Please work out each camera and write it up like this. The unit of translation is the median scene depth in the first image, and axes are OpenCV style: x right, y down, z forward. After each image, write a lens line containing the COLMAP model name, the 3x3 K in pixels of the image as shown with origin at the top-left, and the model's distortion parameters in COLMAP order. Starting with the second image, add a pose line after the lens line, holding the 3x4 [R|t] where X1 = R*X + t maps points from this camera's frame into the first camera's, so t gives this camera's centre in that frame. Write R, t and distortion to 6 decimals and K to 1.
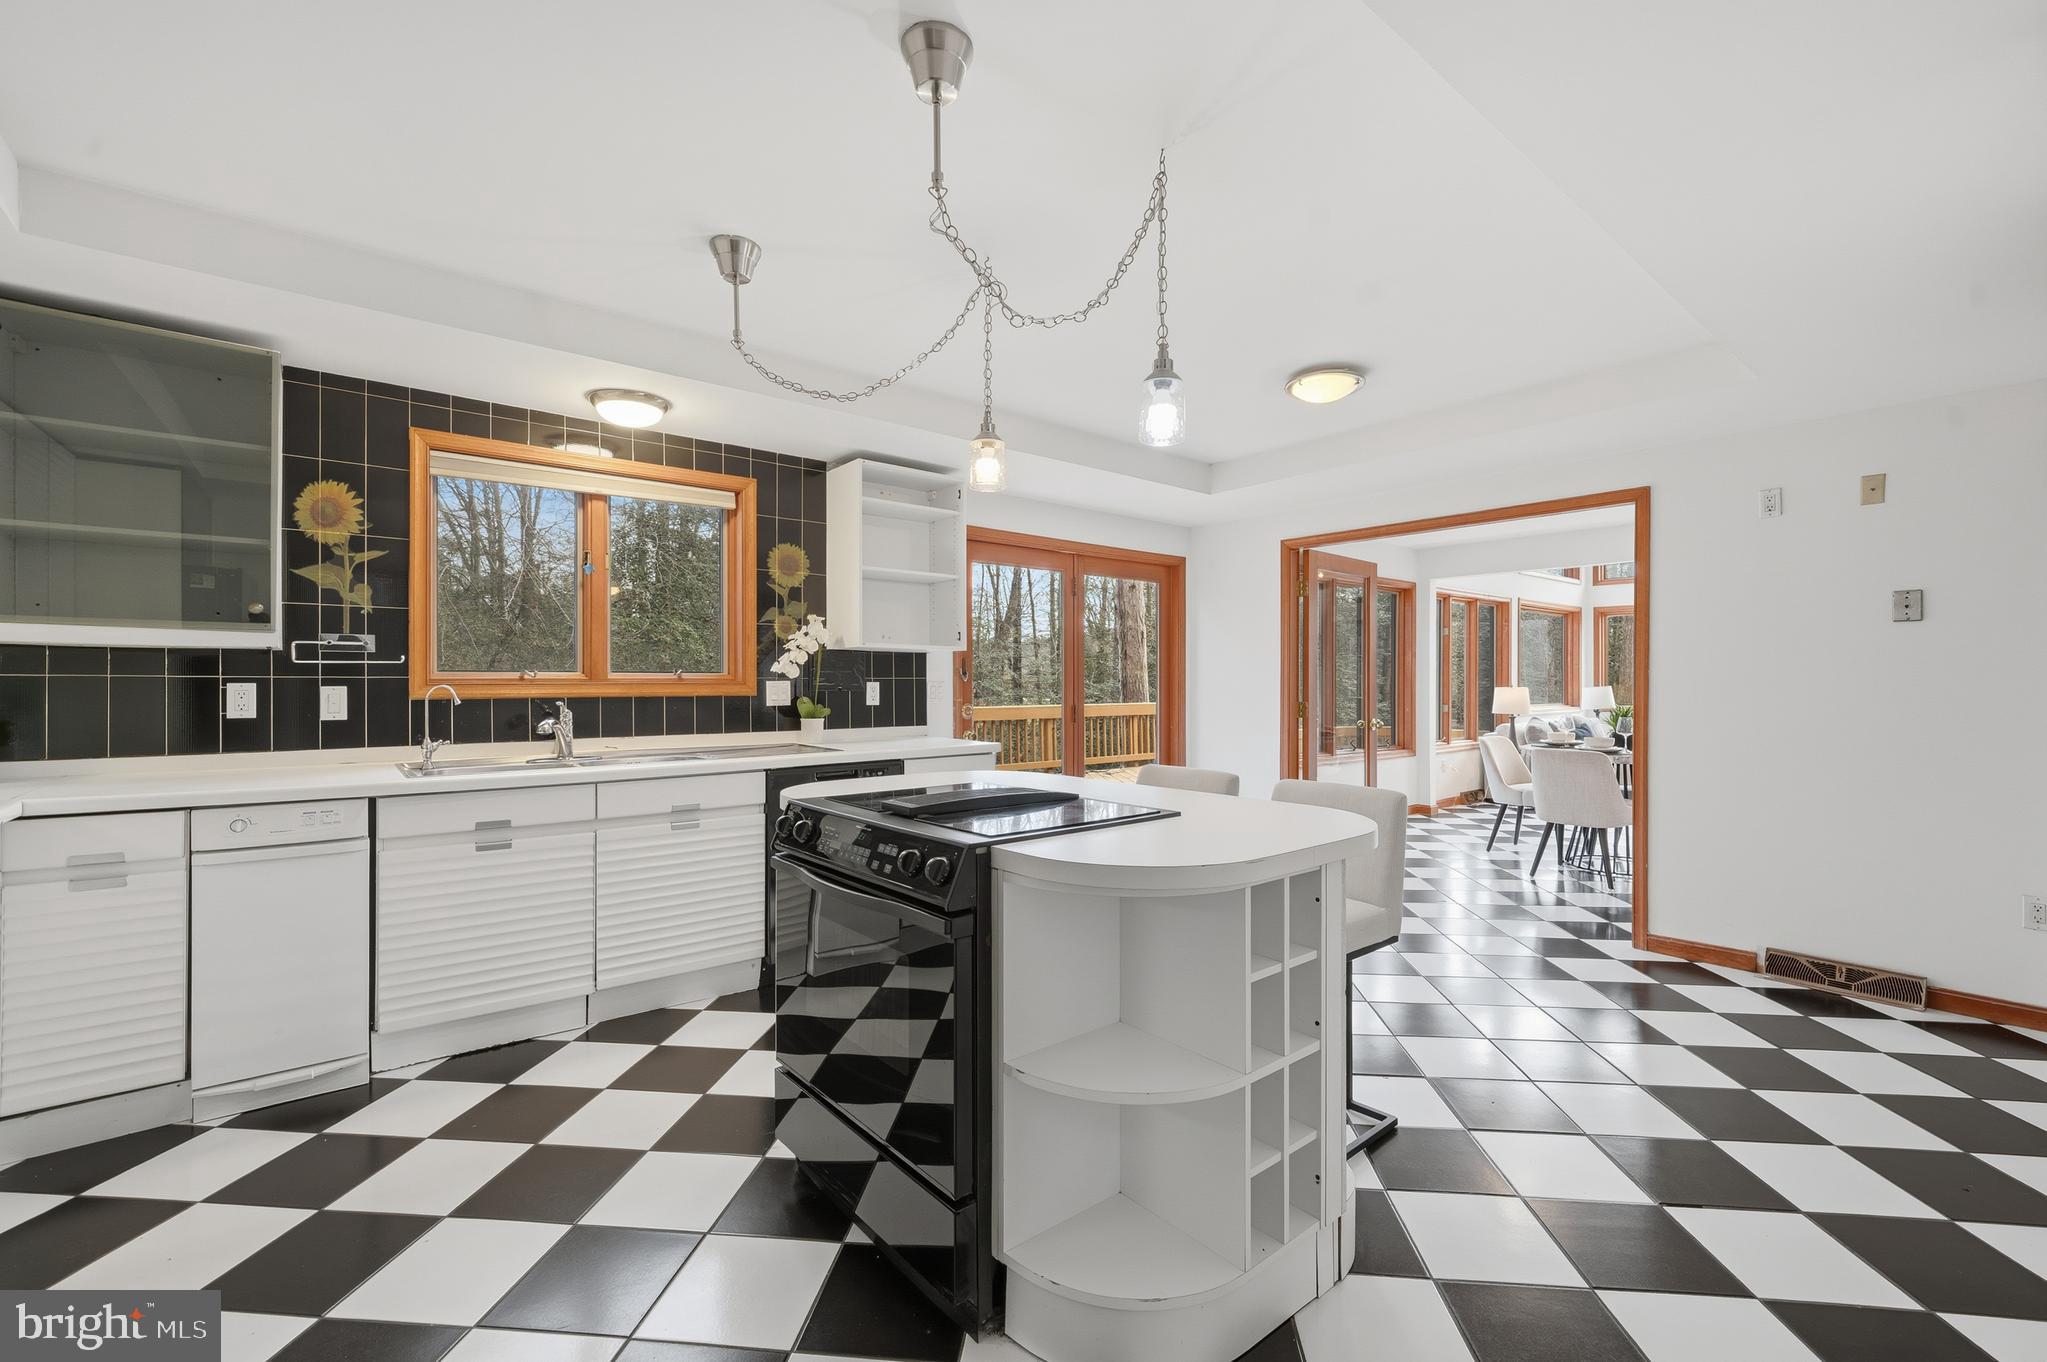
lens RADIAL K [[854.2, 0, 1023.5], [0, 854.2, 681.0], [0, 0, 1]] dist [-0.000866, -0.000083]
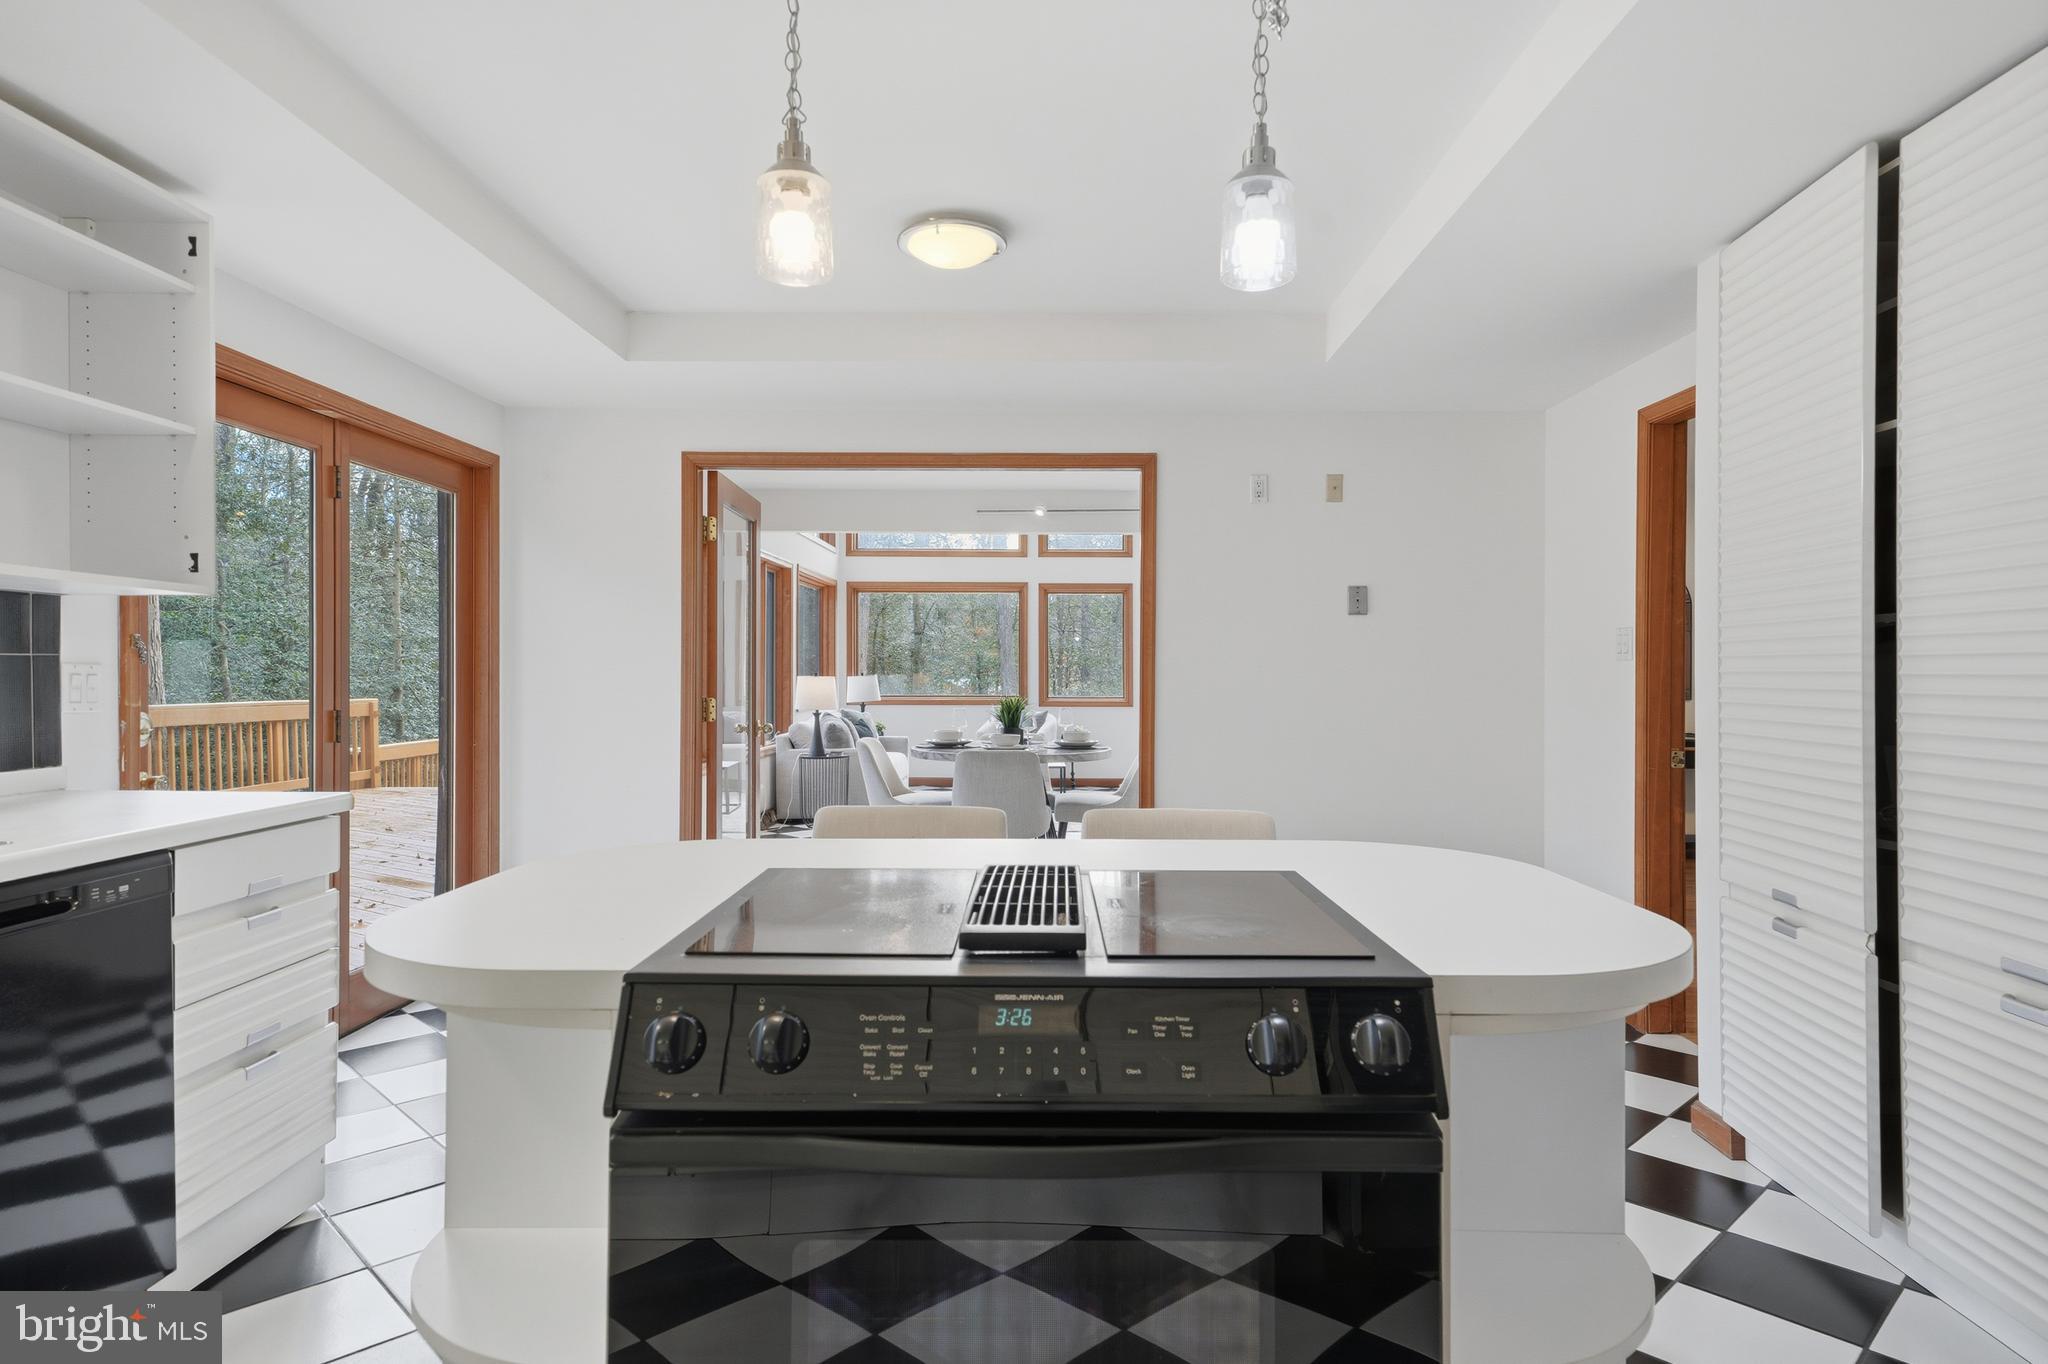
lens RADIAL K [[1187.6, 0, 1024.0], [0, 1187.6, 682.0], [0, 0, 1]] dist [0.002673, 0.001506]
pose [[0.641453, -0.004302, 0.767150, -0.275947], [-0.004613, 0.999945, 0.009465, 0.002030], [-0.767149, -0.009610, 0.641398, 0.259338]]
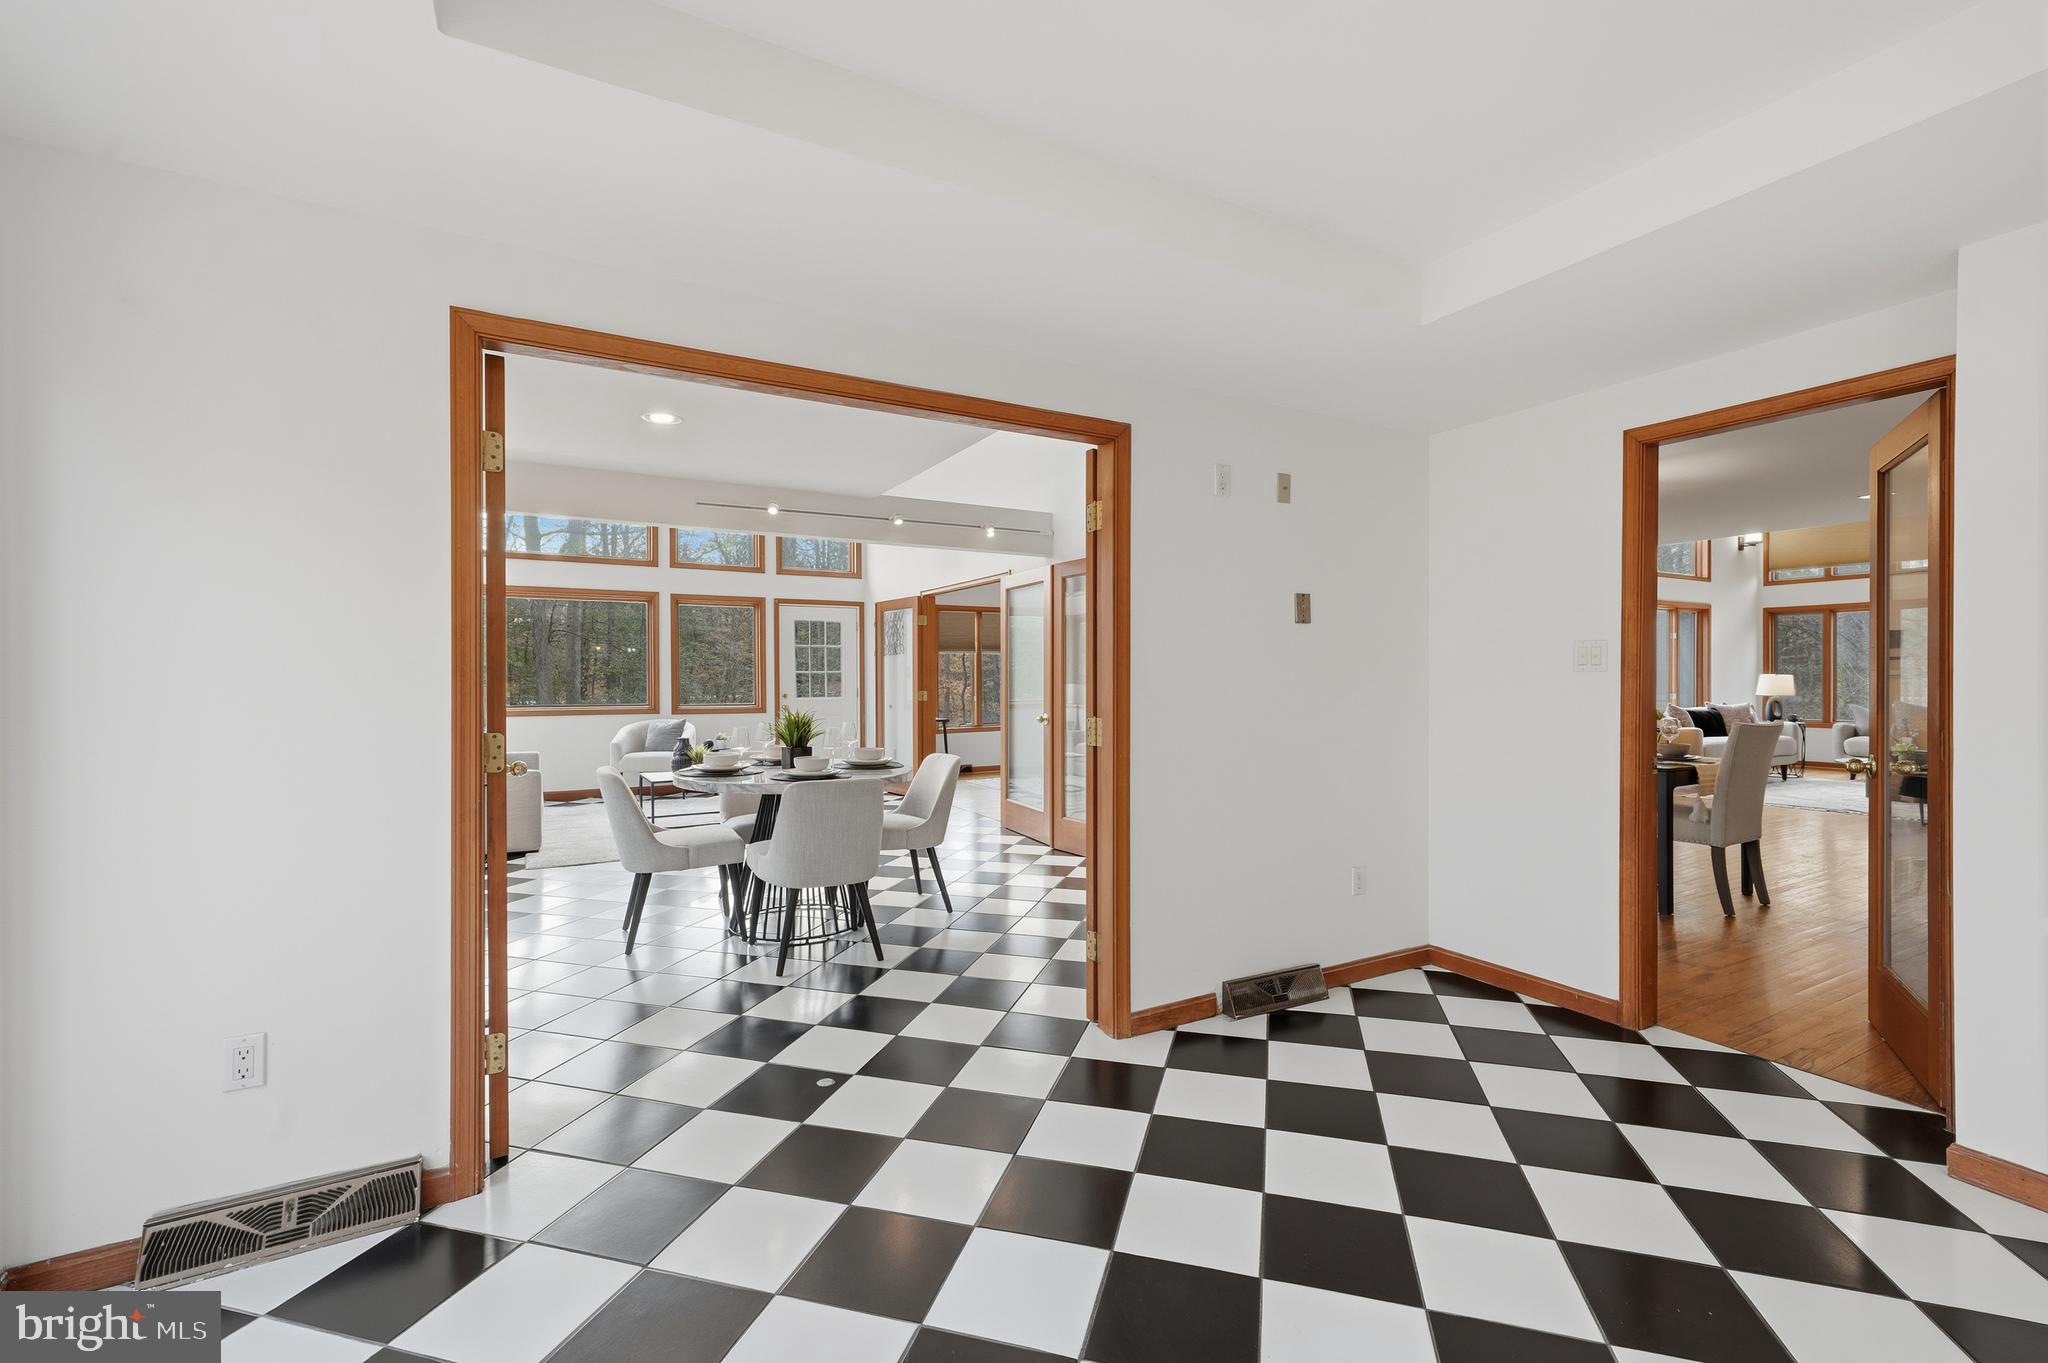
lens RADIAL K [[890.4, 0, 1024.0], [0, 890.4, 681.5], [0, 0, 1]] dist [-0.001680, -0.000351]
pose [[0.164995, -0.001794, 0.986293, -0.053675], [-0.001564, 0.999997, 0.002081, -0.001230], [-0.986293, -0.001886, 0.164991, 0.829931]]
